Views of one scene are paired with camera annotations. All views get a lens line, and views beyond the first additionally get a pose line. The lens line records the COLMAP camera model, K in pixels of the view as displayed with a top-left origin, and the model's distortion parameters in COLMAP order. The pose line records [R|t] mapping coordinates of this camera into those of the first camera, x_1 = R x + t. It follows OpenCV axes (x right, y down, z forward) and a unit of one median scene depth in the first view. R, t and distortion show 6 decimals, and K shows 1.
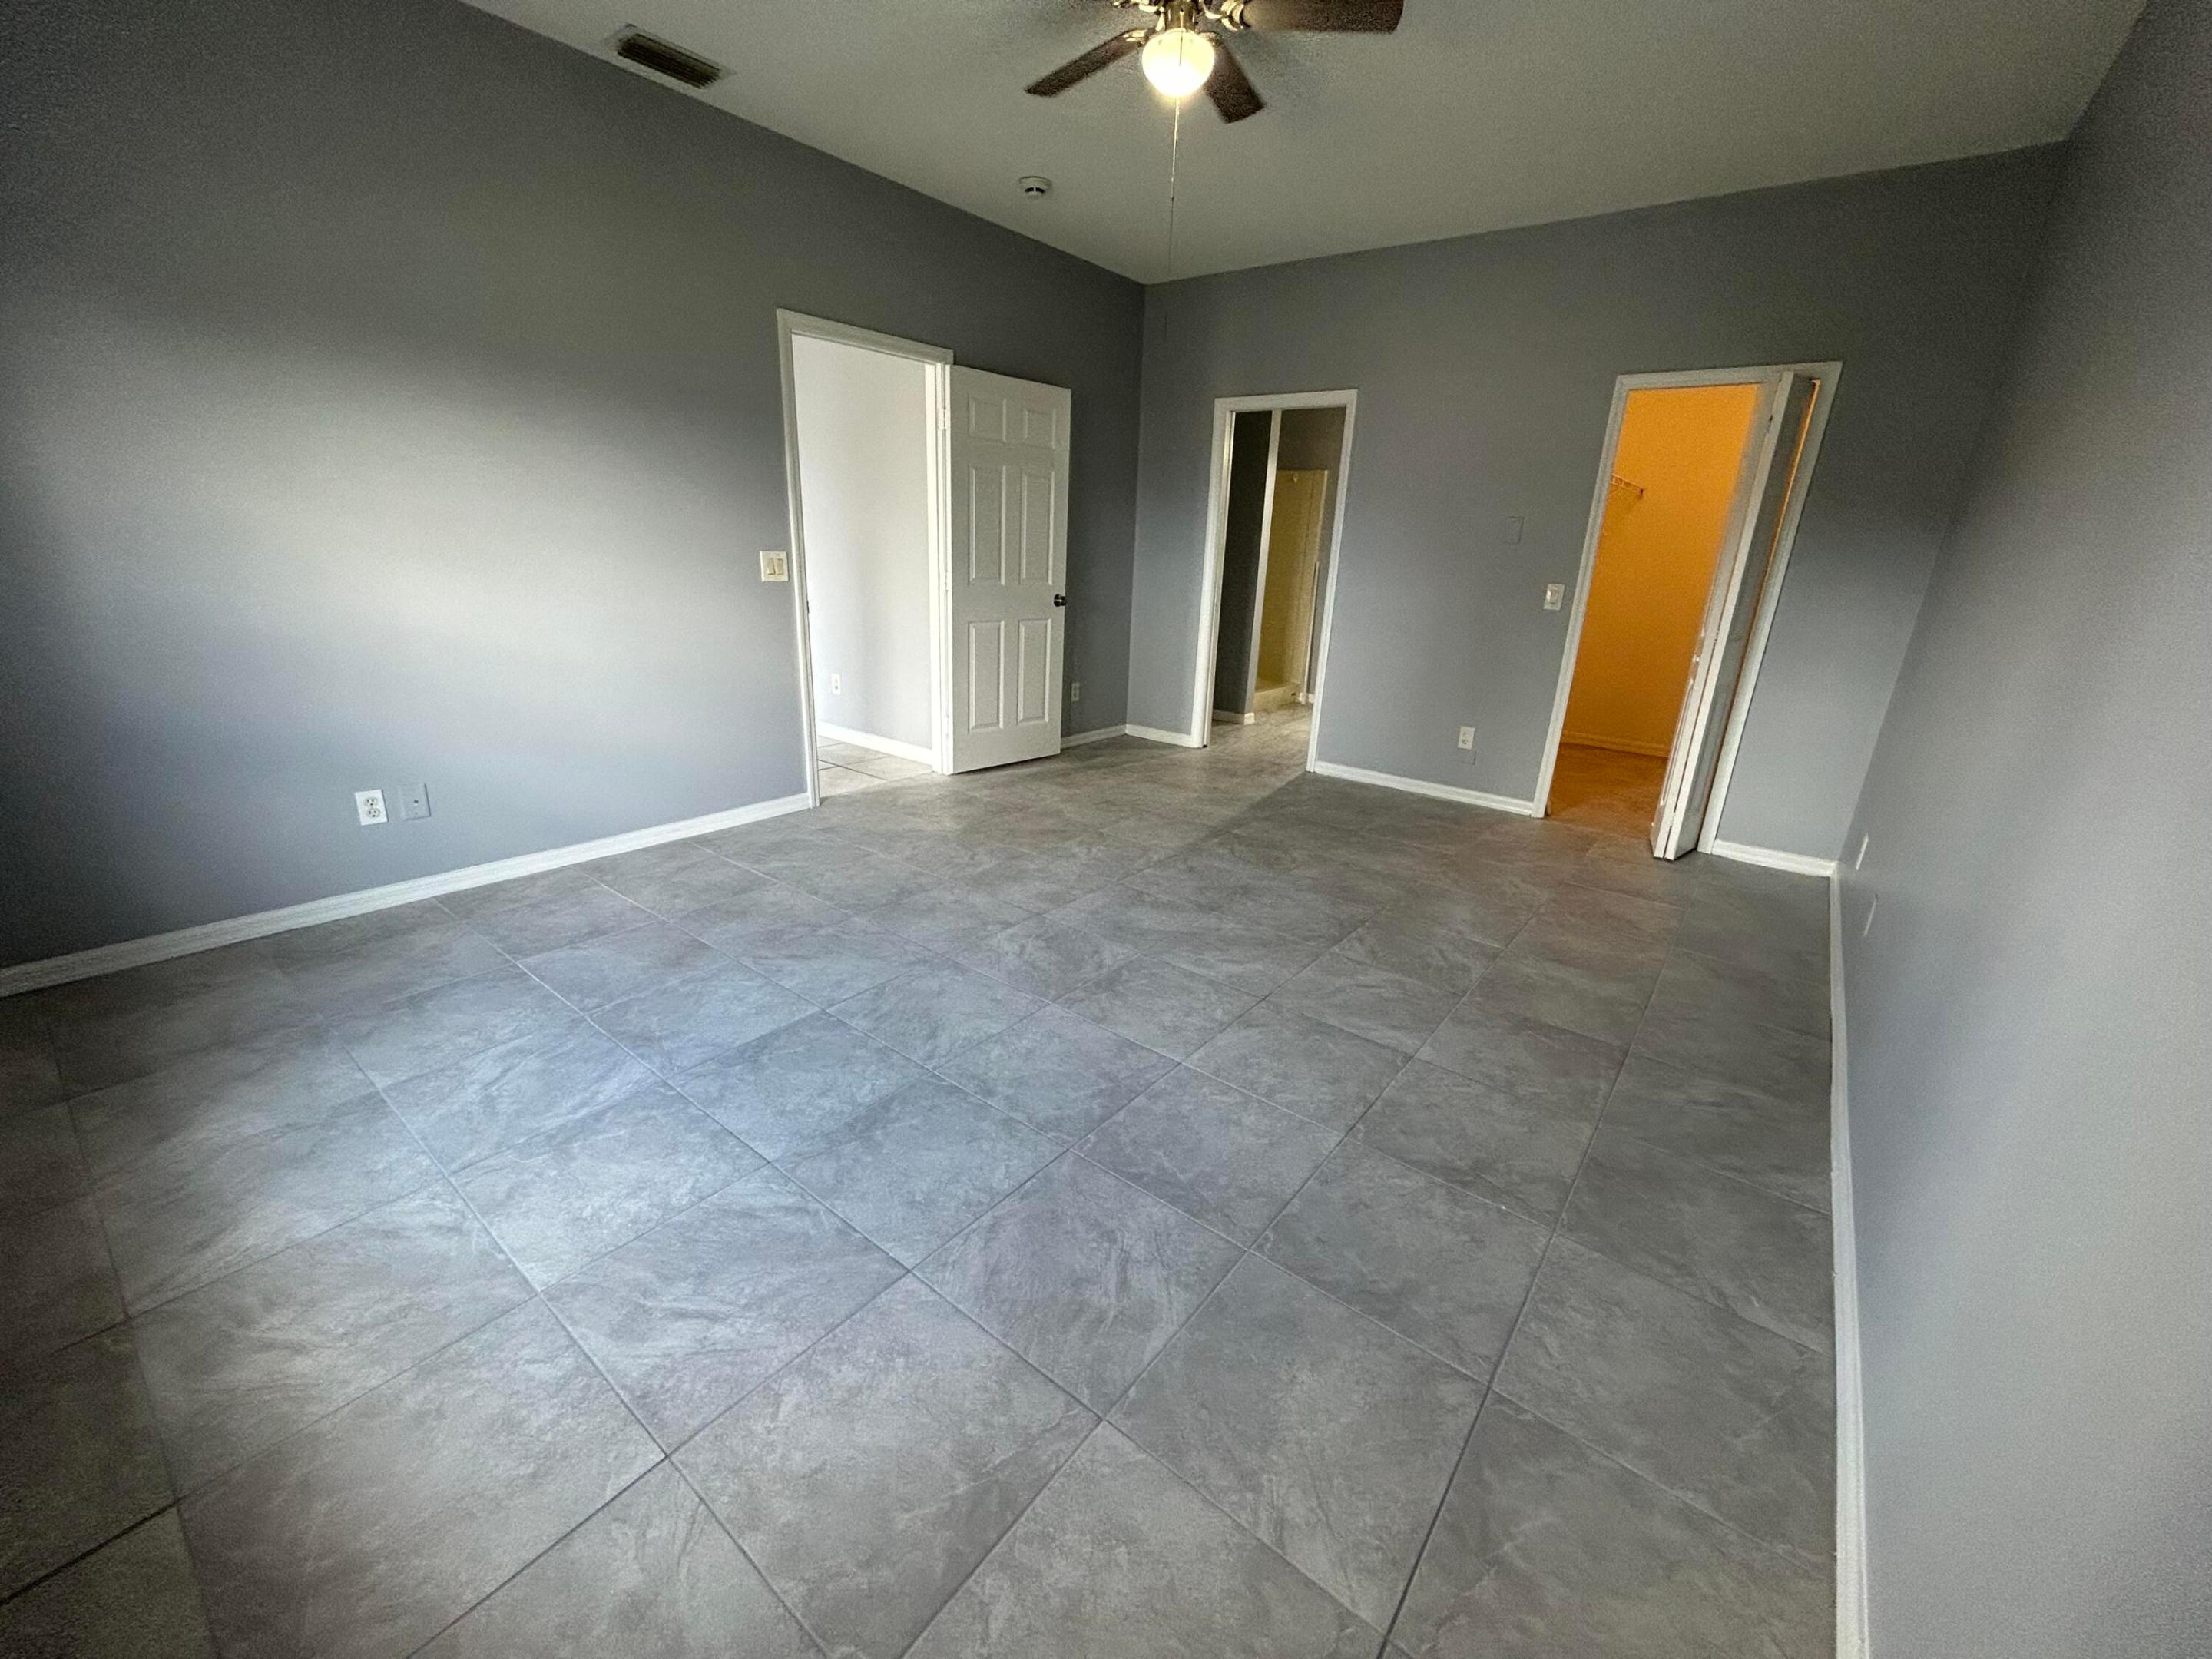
lens RADIAL K [[890.9, 0, 1106.0], [0, 890.9, 829.5], [0, 0, 1]] dist [-0.001528, -0.000210]
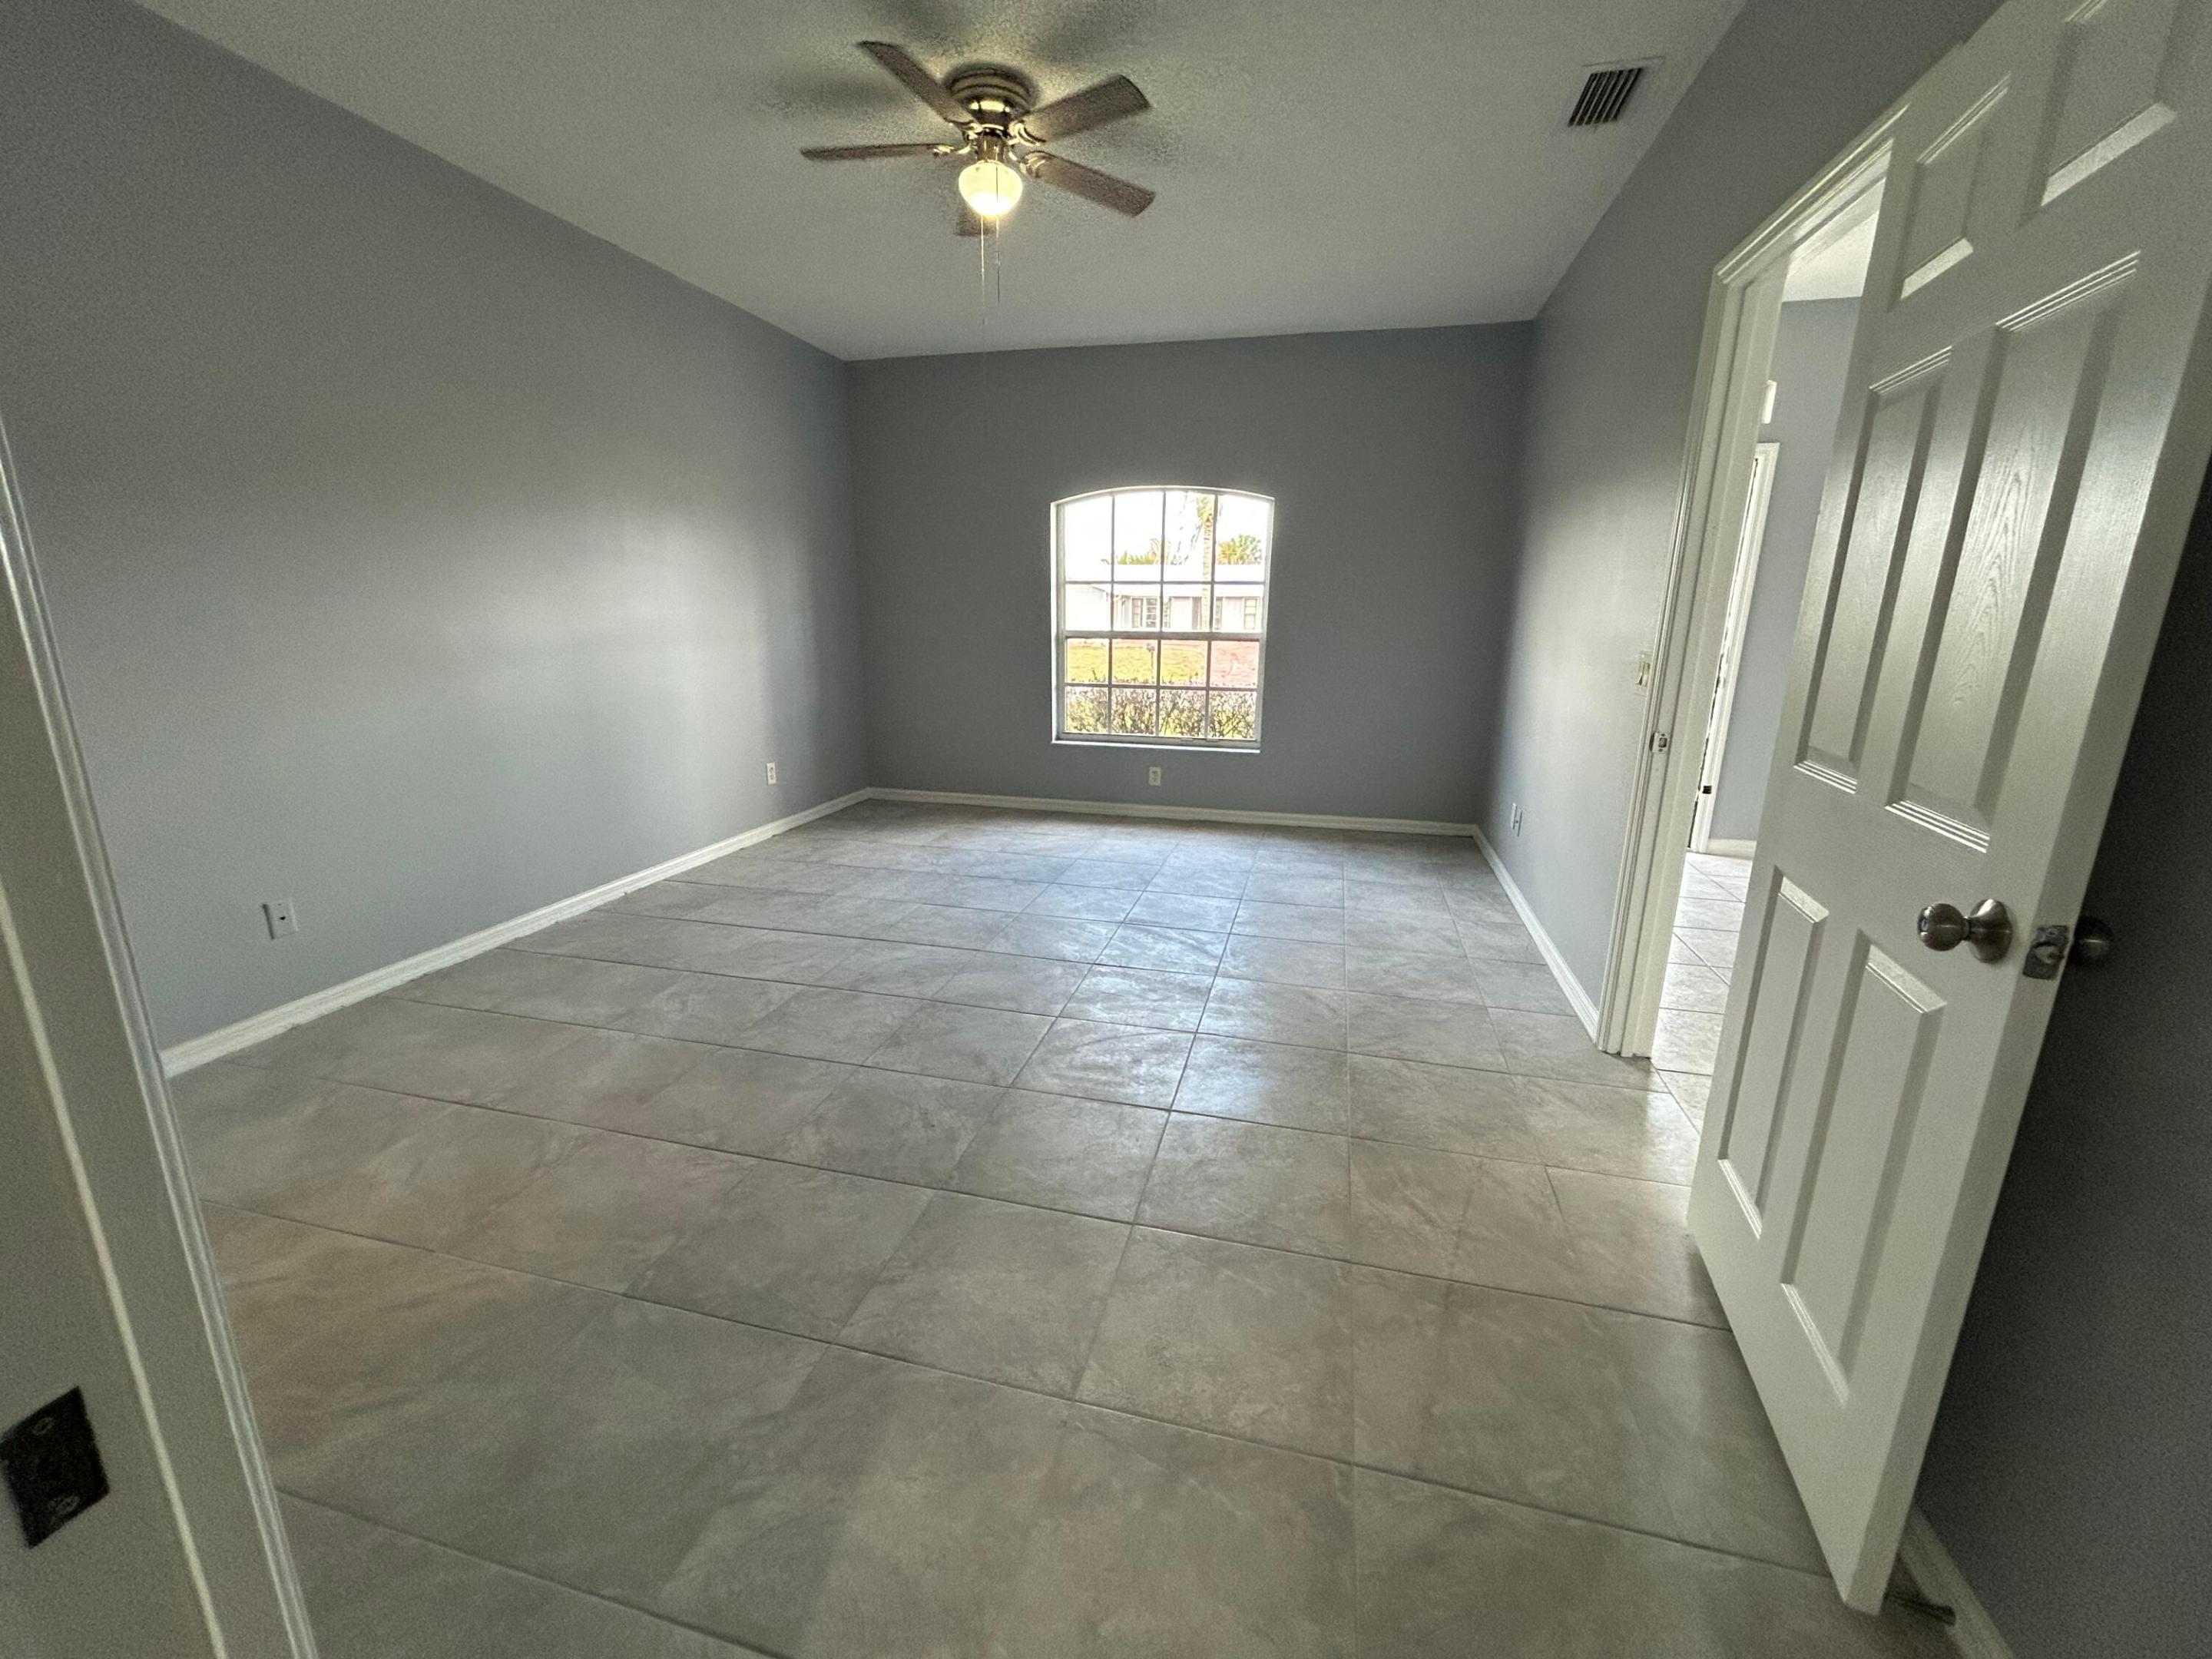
lens RADIAL K [[890.9, 0, 1106.0], [0, 890.9, 829.5], [0, 0, 1]] dist [-0.001528, -0.000210]
pose [[-0.914425, 0.049151, -0.401760, 0.330988], [-0.169272, 0.855190, 0.489895, -0.564889], [0.367661, 0.515979, -0.773687, 1.782964]]
